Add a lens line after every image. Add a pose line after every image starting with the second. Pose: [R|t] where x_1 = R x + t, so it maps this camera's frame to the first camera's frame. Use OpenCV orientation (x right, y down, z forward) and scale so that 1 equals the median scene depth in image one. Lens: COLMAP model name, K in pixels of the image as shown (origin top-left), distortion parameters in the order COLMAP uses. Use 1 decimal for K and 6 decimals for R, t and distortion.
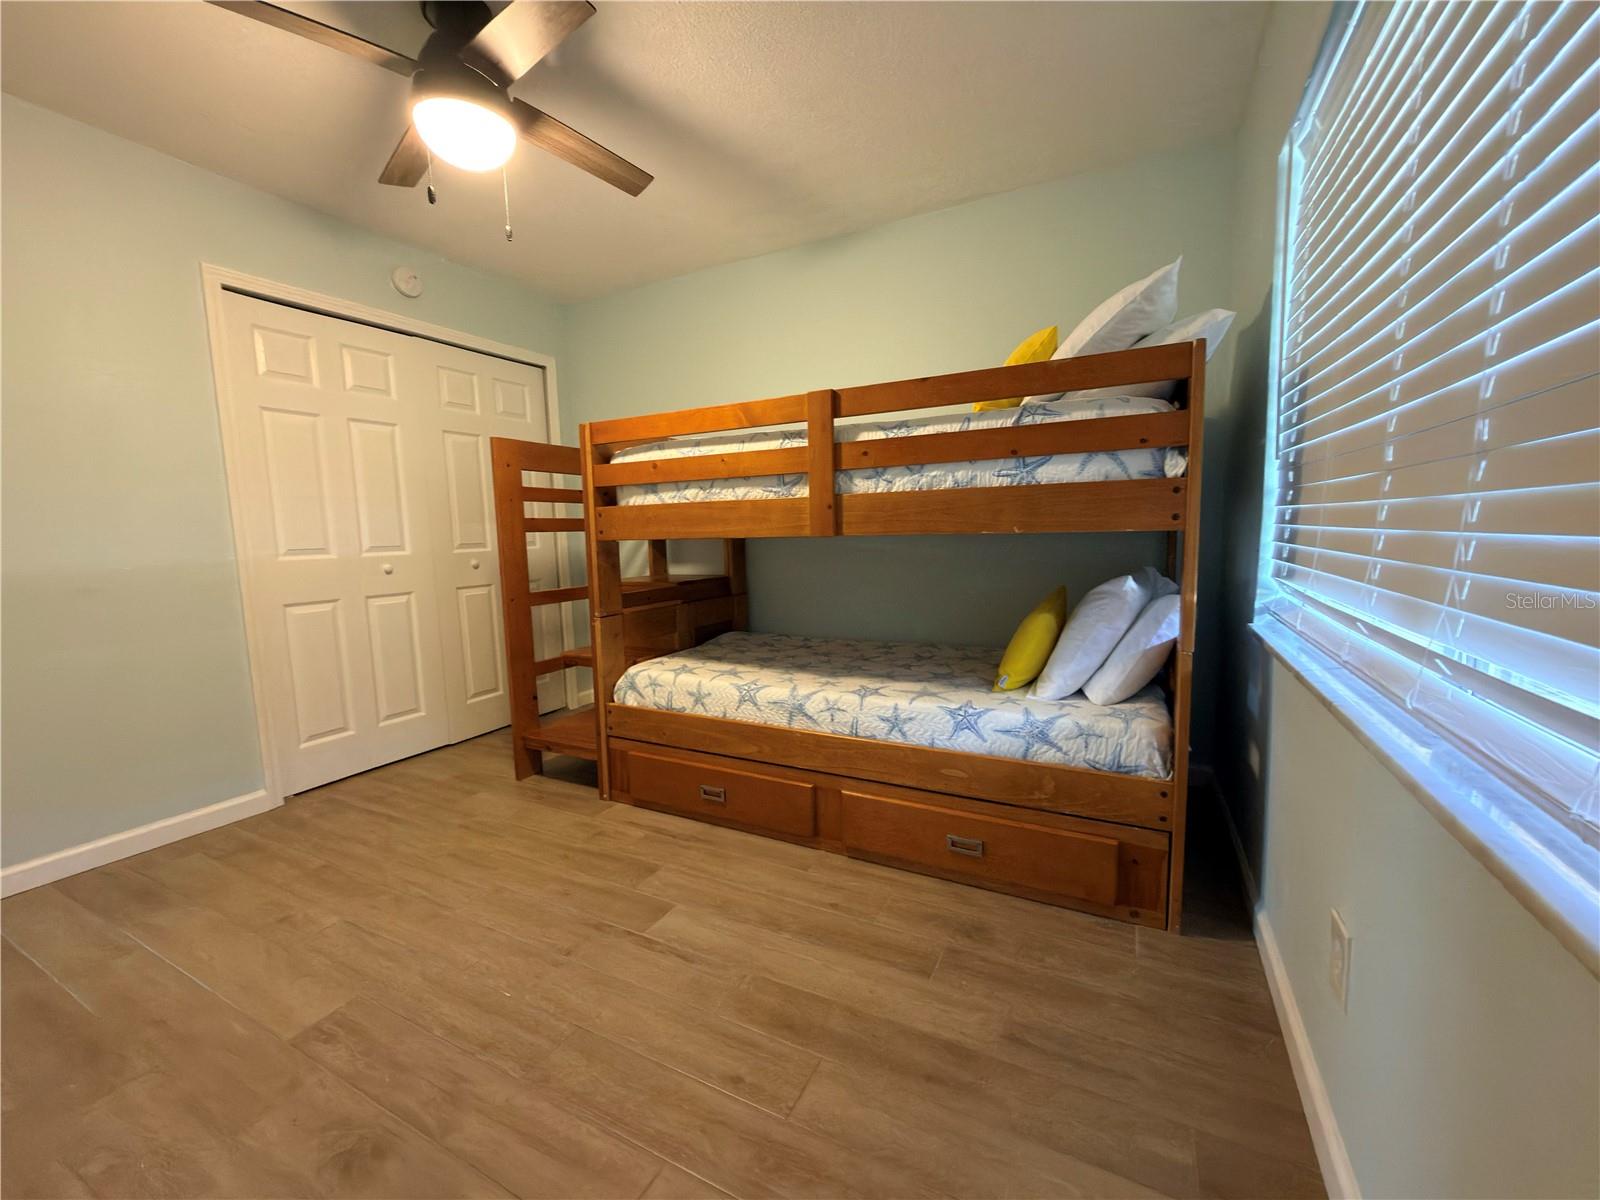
lens RADIAL K [[640.0, 0, 800.0], [0, 640.0, 600.0], [0, 0, 1]] dist [0.000913, 0.000051]
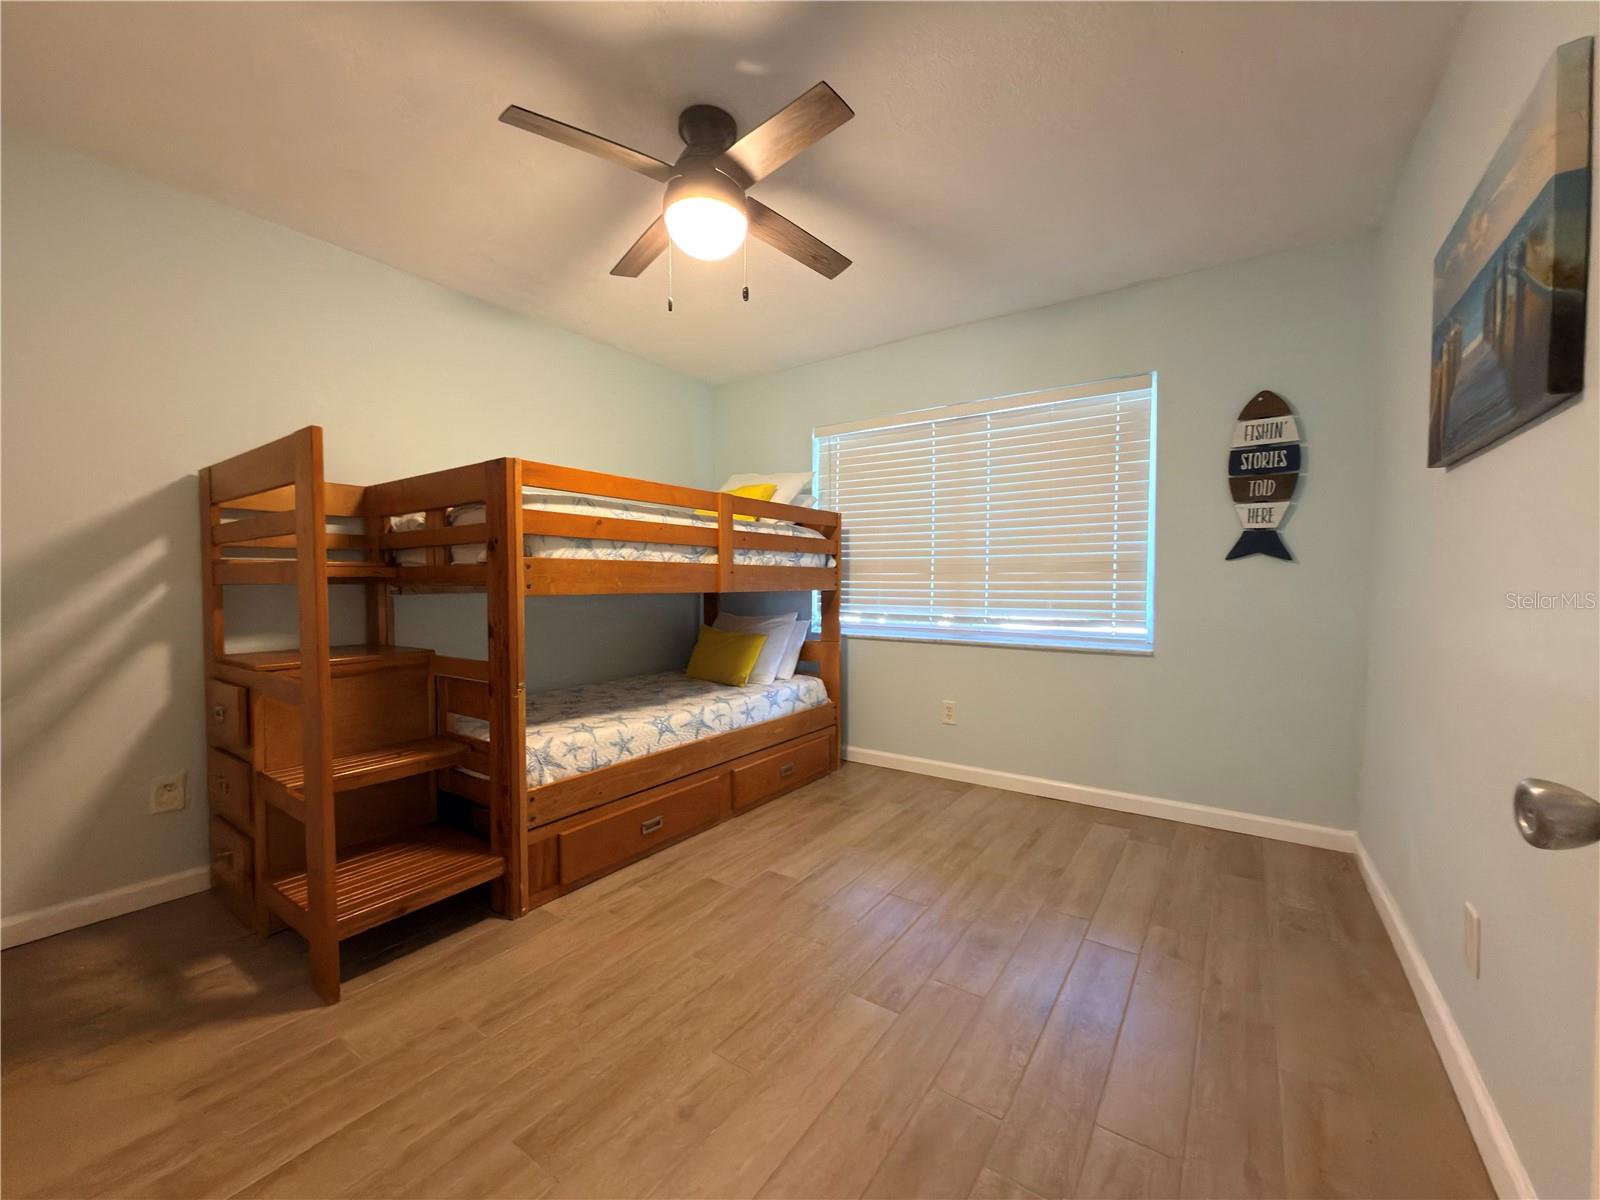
lens RADIAL K [[640.0, 0, 800.0], [0, 640.0, 600.0], [0, 0, 1]] dist [0.000913, 0.000051]
pose [[0.122915, -0.000867, 0.992417, -1.311889], [0.107959, 0.994077, -0.012502, -0.043900], [-0.986528, 0.108677, 0.122280, 0.632396]]
